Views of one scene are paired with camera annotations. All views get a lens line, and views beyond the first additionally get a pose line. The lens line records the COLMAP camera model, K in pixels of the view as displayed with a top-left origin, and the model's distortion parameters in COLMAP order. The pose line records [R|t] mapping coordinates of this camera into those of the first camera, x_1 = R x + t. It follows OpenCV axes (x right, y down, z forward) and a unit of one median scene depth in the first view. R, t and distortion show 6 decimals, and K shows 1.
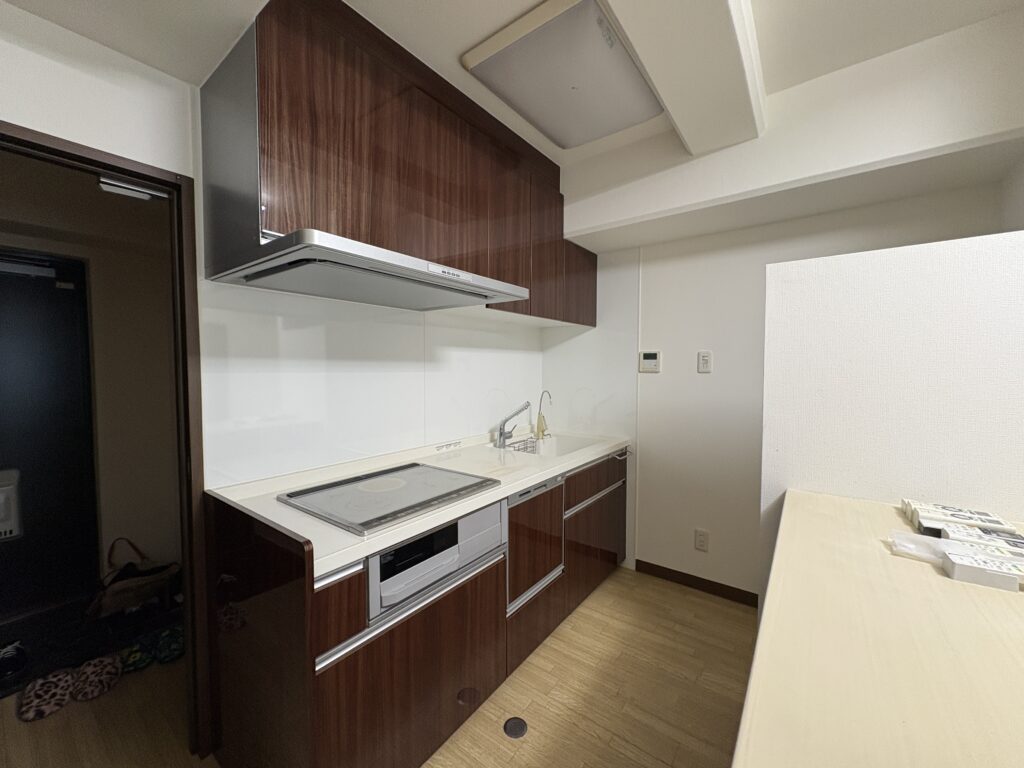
lens RADIAL K [[405.7, 0, 510.8], [0, 405.7, 386.6], [0, 0, 1]] dist [0.001318, -0.000050]
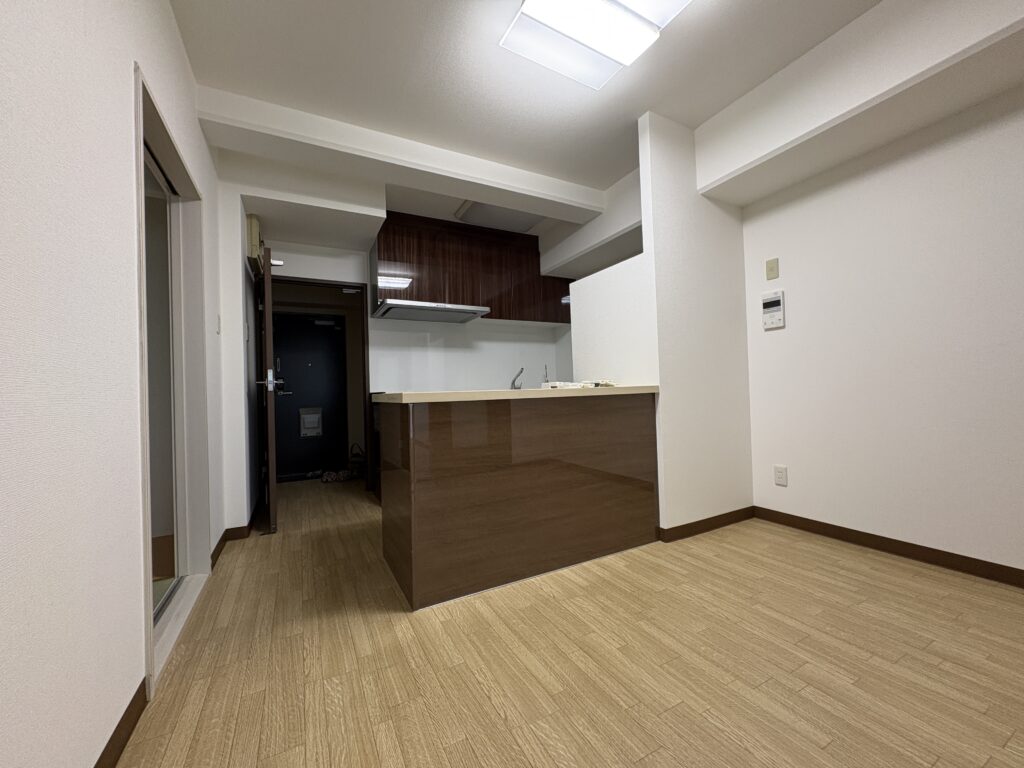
lens RADIAL K [[405.7, 0, 510.8], [0, 405.7, 386.6], [0, 0, 1]] dist [0.001318, -0.000050]
pose [[0.903363, -0.030700, -0.427776, 0.795032], [0.011177, 0.998781, -0.048078, 0.213923], [0.428730, 0.038651, 0.902605, -0.665057]]
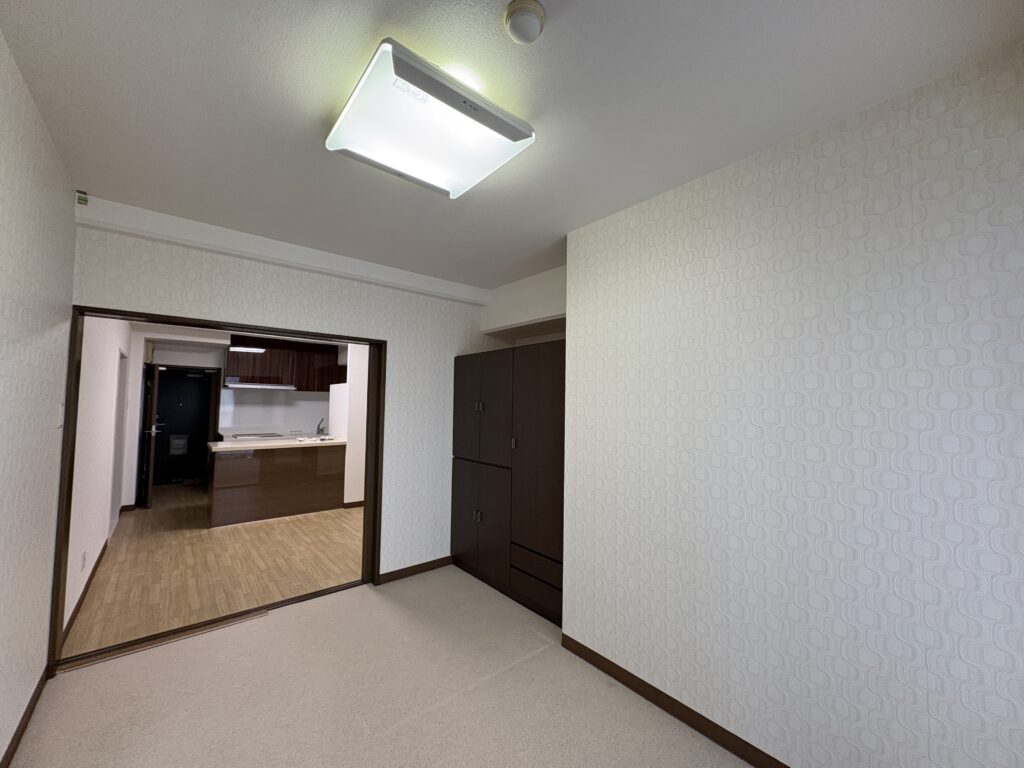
lens RADIAL K [[405.7, 0, 510.8], [0, 405.7, 386.6], [0, 0, 1]] dist [0.001318, -0.000050]
pose [[0.973889, 0.009260, -0.226837, 2.223753], [-0.028779, 0.996143, -0.082895, 0.007165], [0.225194, 0.087258, 0.970399, -1.754278]]
